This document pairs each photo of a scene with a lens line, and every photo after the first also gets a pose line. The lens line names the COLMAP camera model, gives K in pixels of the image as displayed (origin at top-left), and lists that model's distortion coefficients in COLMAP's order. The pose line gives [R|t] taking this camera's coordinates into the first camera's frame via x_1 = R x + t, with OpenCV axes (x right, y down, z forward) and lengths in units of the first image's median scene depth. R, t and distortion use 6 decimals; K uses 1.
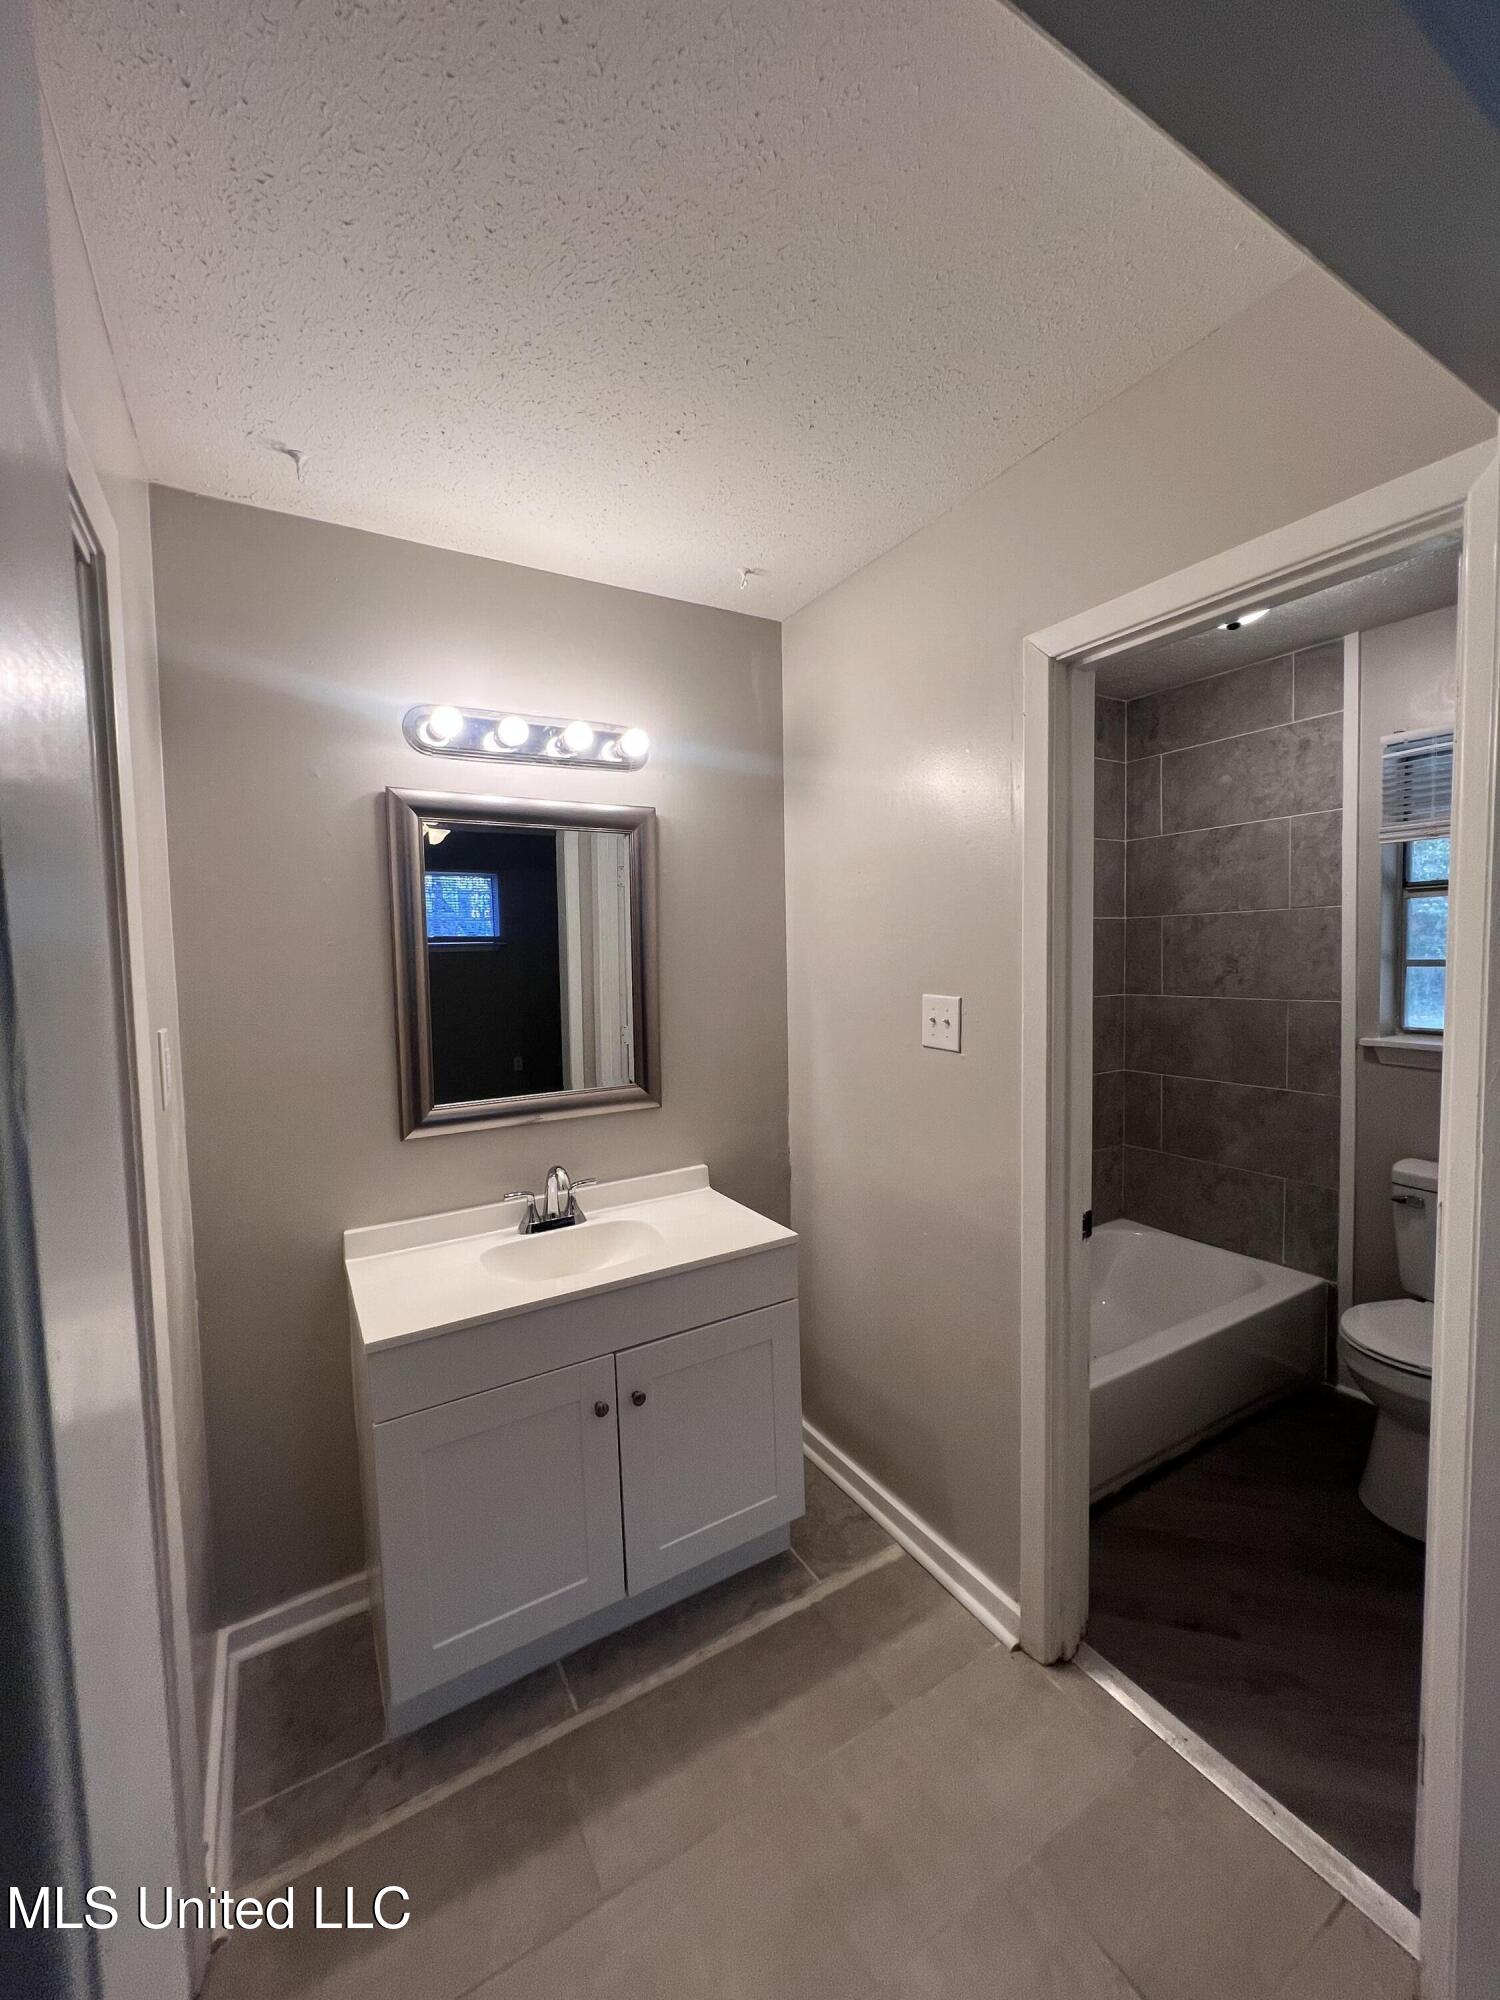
lens RADIAL K [[800.9, 0, 753.3], [0, 800.9, 995.5], [0, 0, 1]] dist [-0.002516, 0.000572]
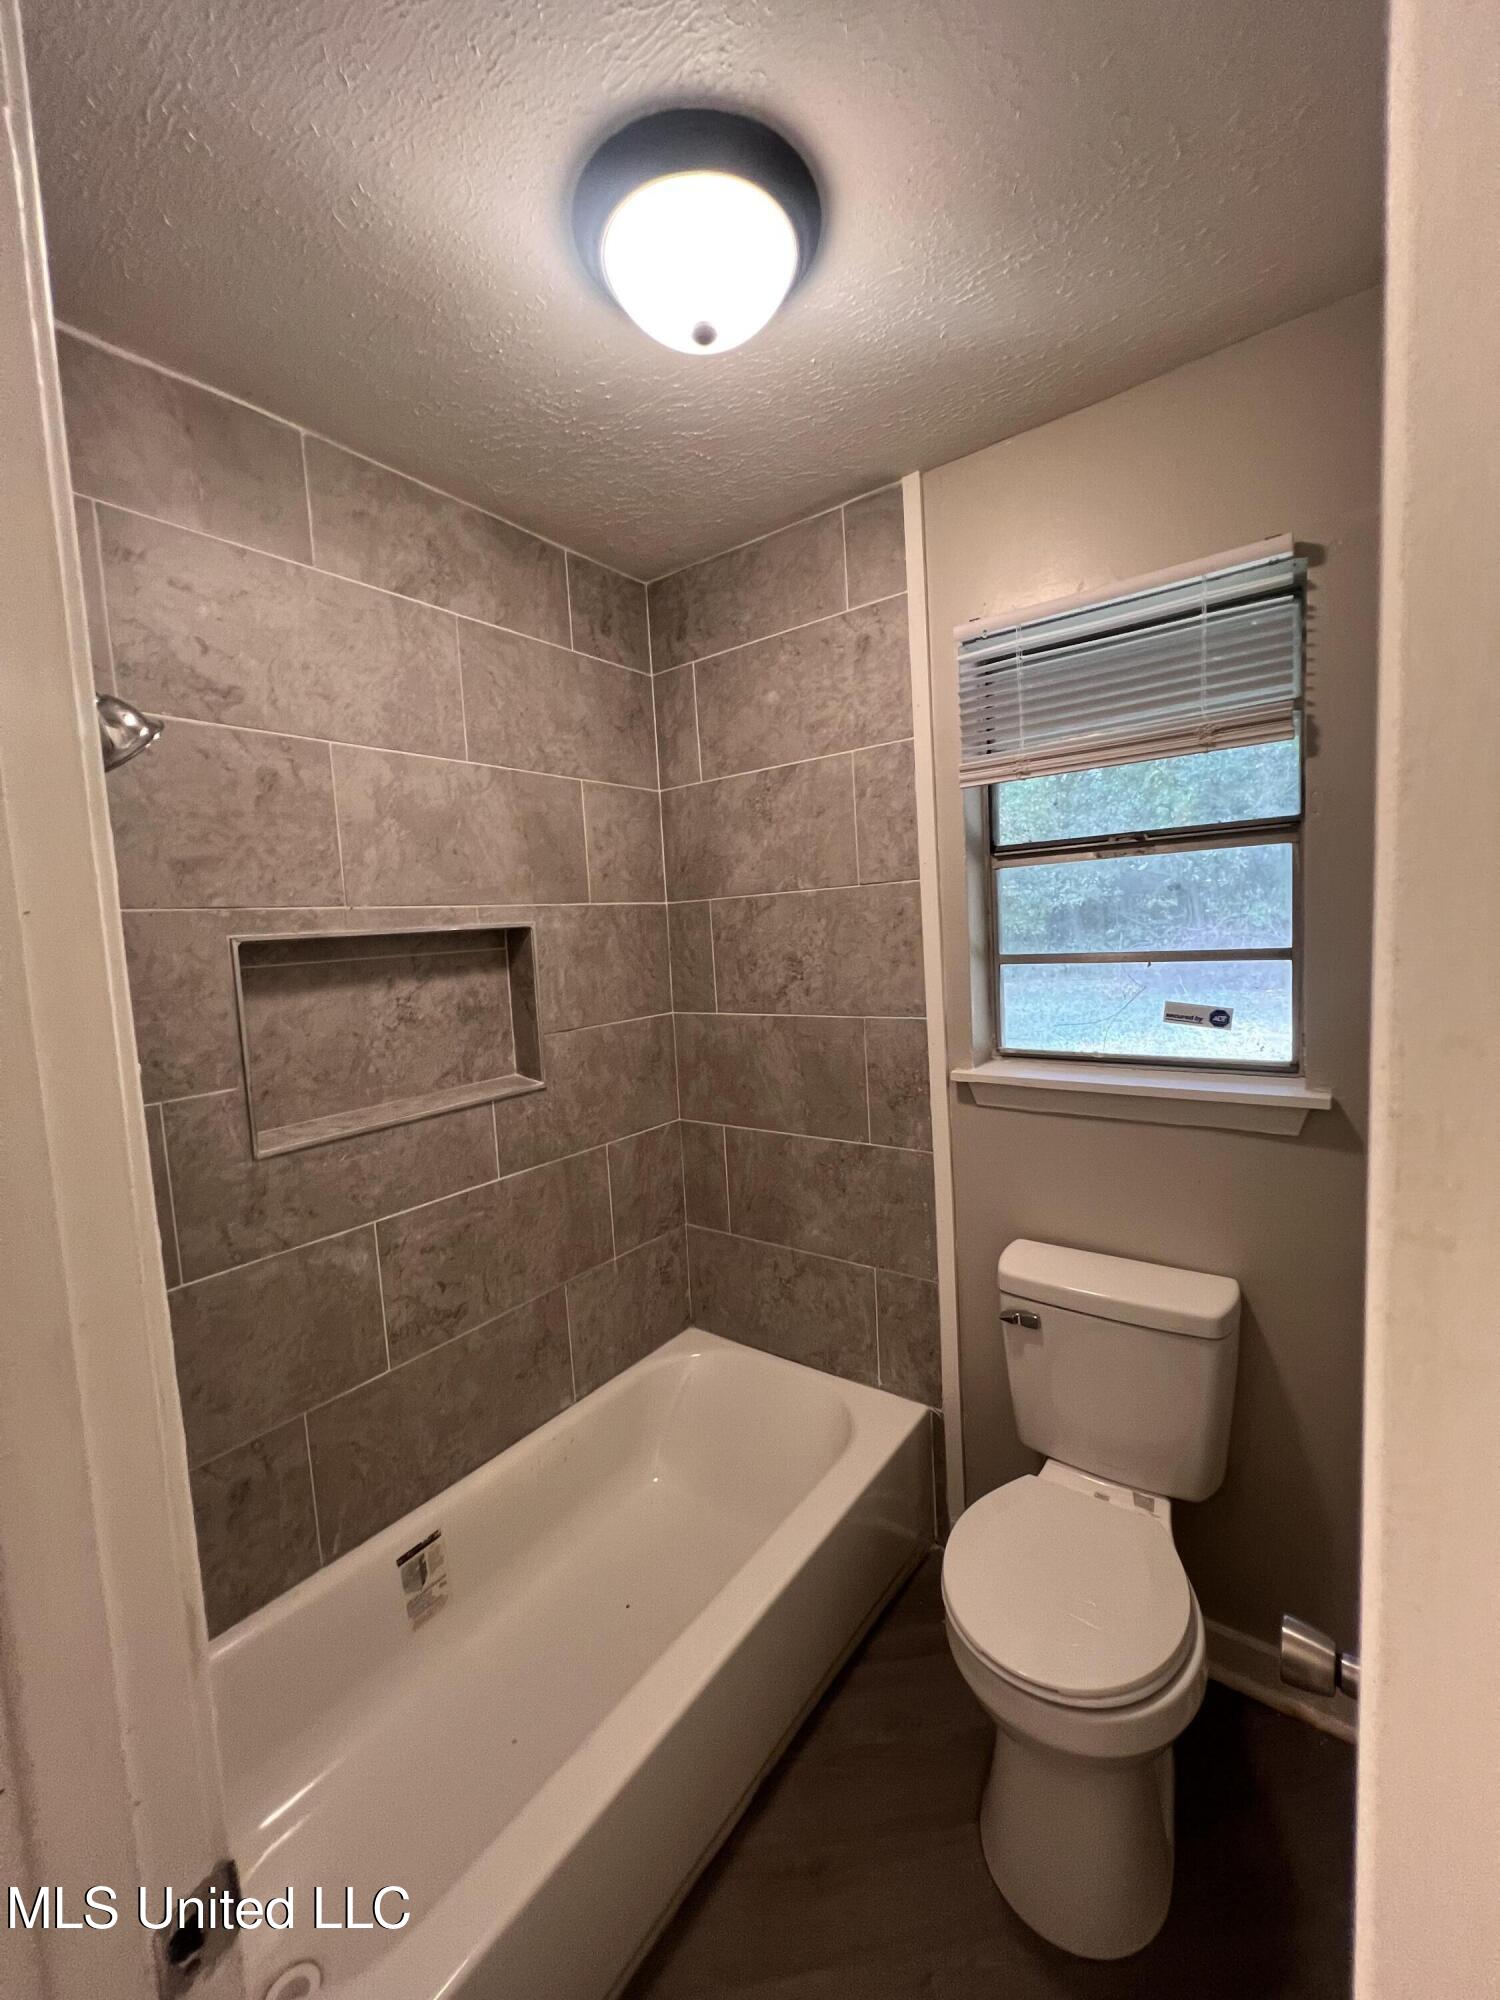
lens RADIAL K [[811.9, 0, 746.6], [0, 811.9, 996.9], [0, 0, 1]] dist [0.000705, 0.000158]
pose [[0.924421, -0.060739, 0.376505, 0.299496], [0.055674, 0.998153, 0.024331, -0.033587], [-0.377287, -0.001530, 0.926095, 0.372894]]
